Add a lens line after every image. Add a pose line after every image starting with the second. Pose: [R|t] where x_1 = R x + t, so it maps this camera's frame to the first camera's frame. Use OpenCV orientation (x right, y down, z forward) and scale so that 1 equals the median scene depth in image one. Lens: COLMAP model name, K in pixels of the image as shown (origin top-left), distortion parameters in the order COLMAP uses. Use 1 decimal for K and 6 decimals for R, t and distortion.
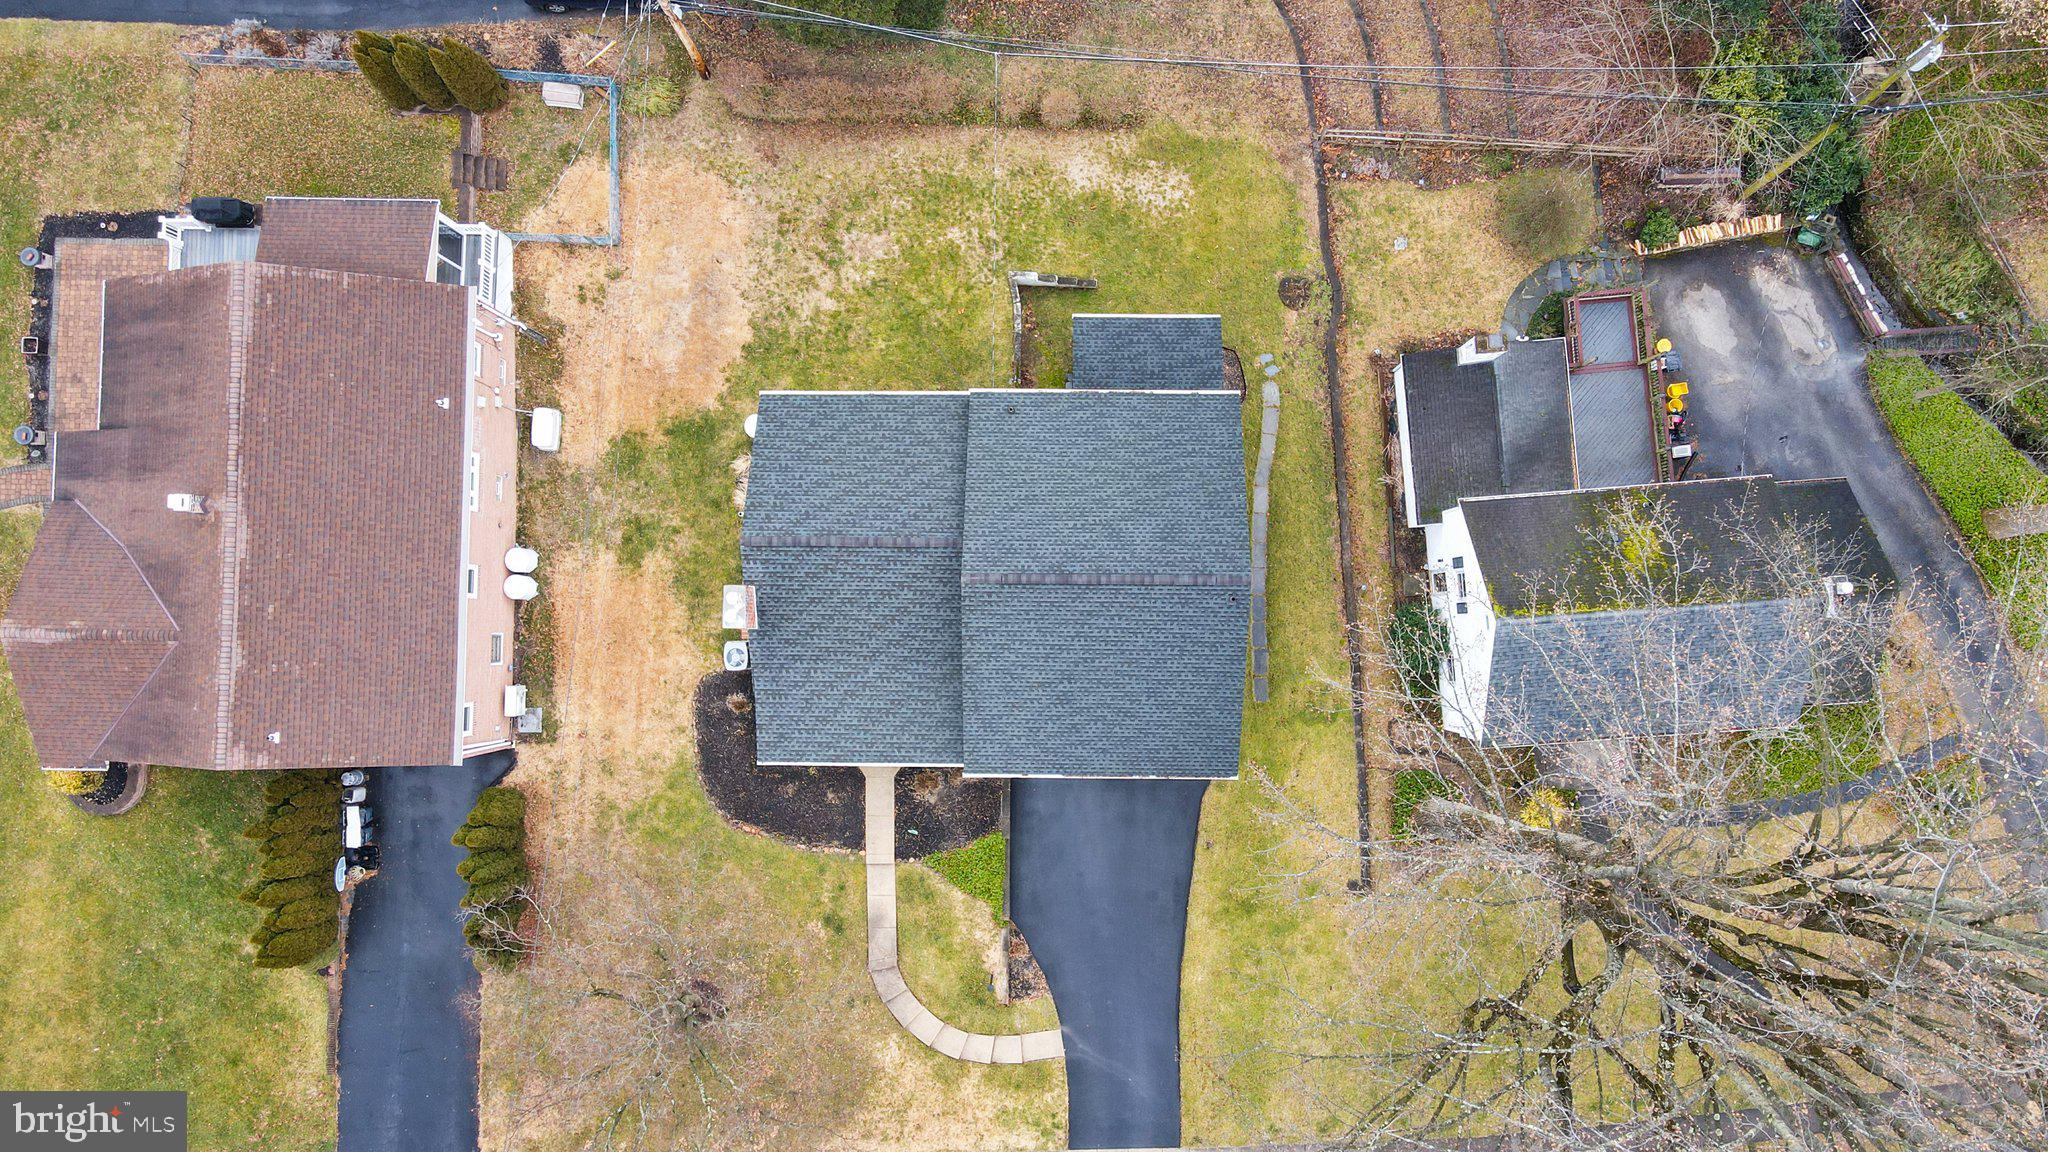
lens RADIAL K [[1514.0, 0, 1027.9], [0, 1514.0, 563.0], [0, 0, 1]] dist [0.022017, 0.003470]
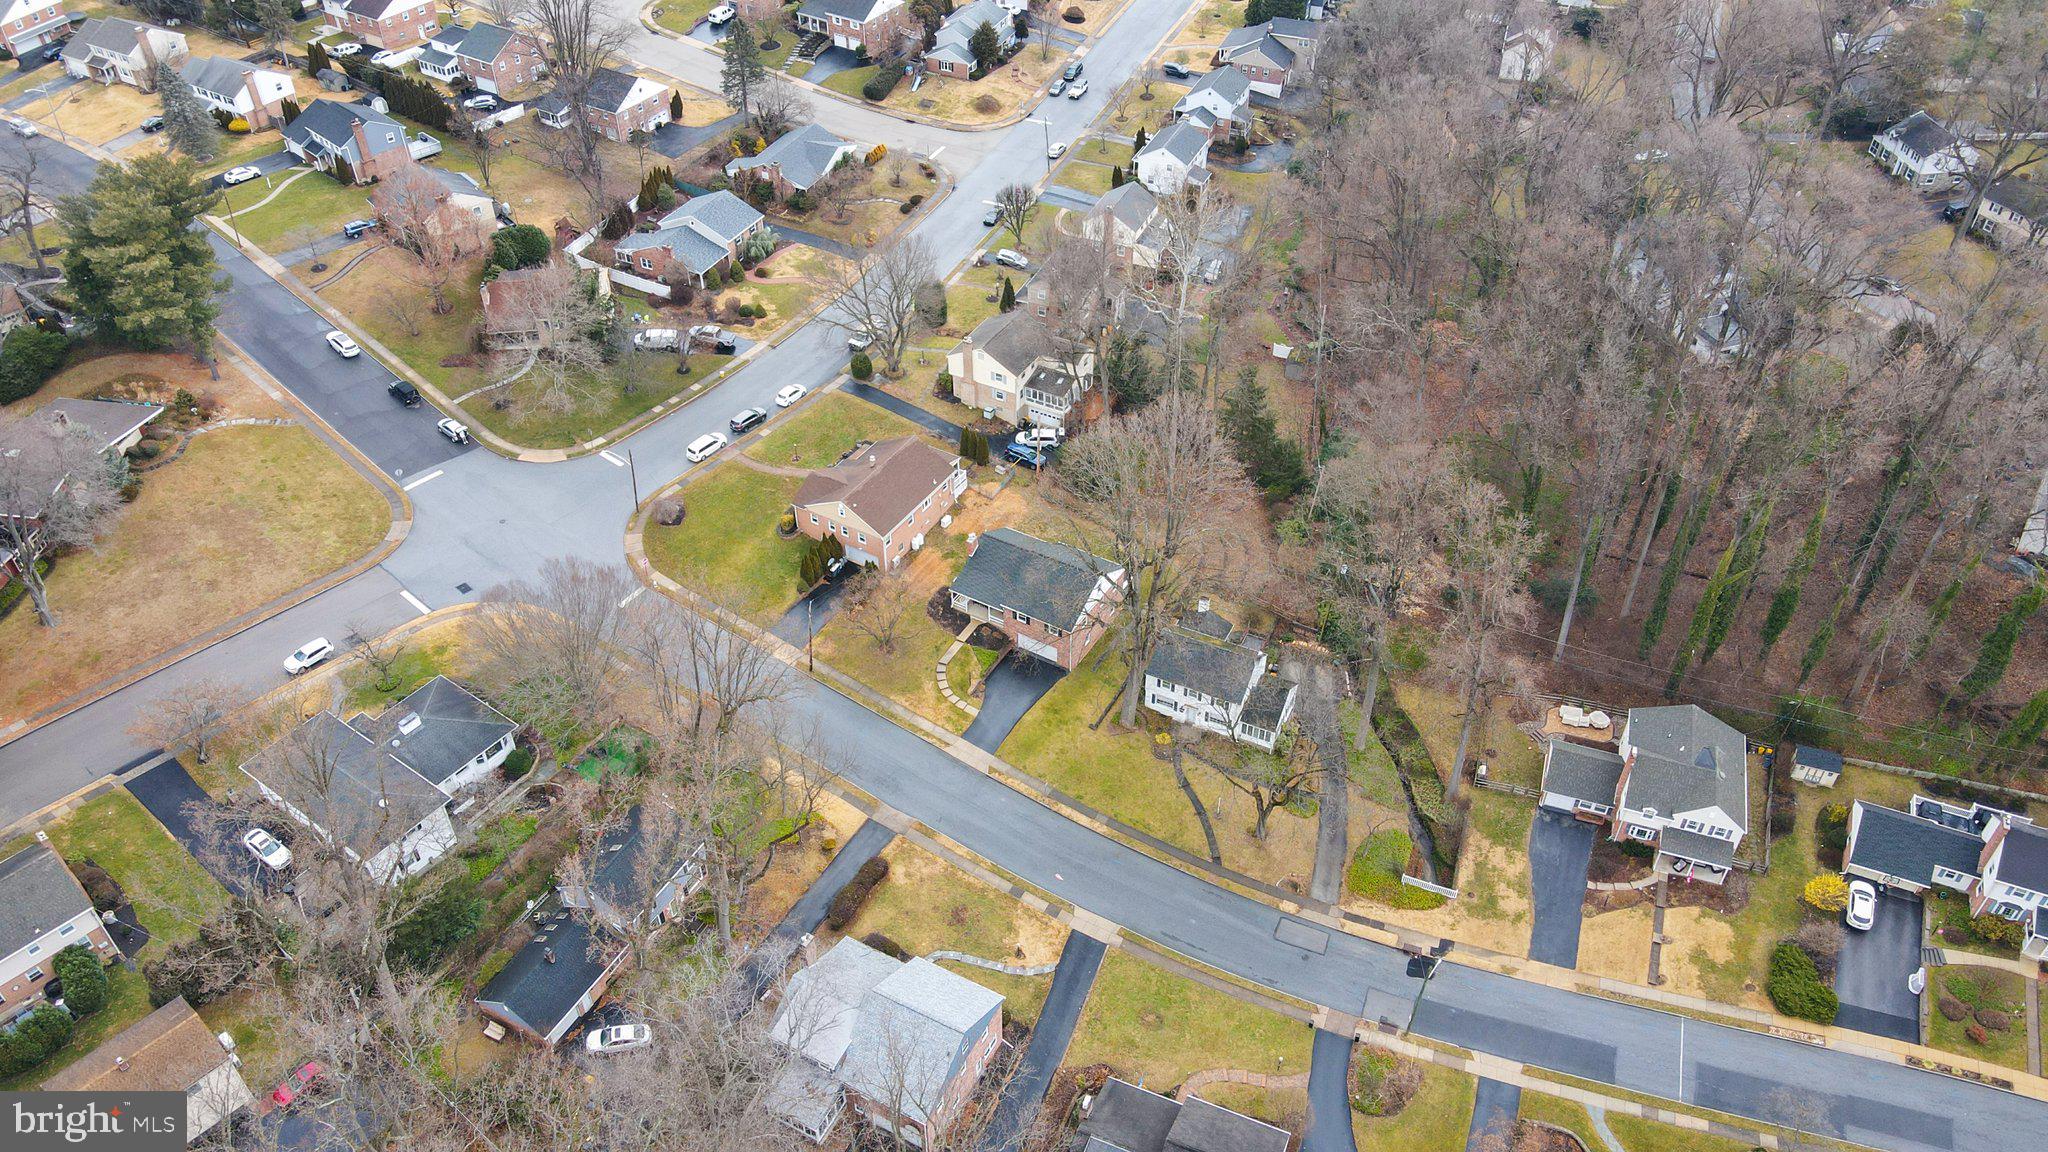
lens RADIAL K [[1514.0, 0, 1027.9], [0, 1514.0, 563.0], [0, 0, 1]] dist [0.022017, 0.003470]
pose [[0.863703, 0.336347, -0.375351, 1.141703], [-0.503936, 0.588338, -0.632382, 2.007374], [0.008133, 0.735343, 0.677647, -1.233810]]
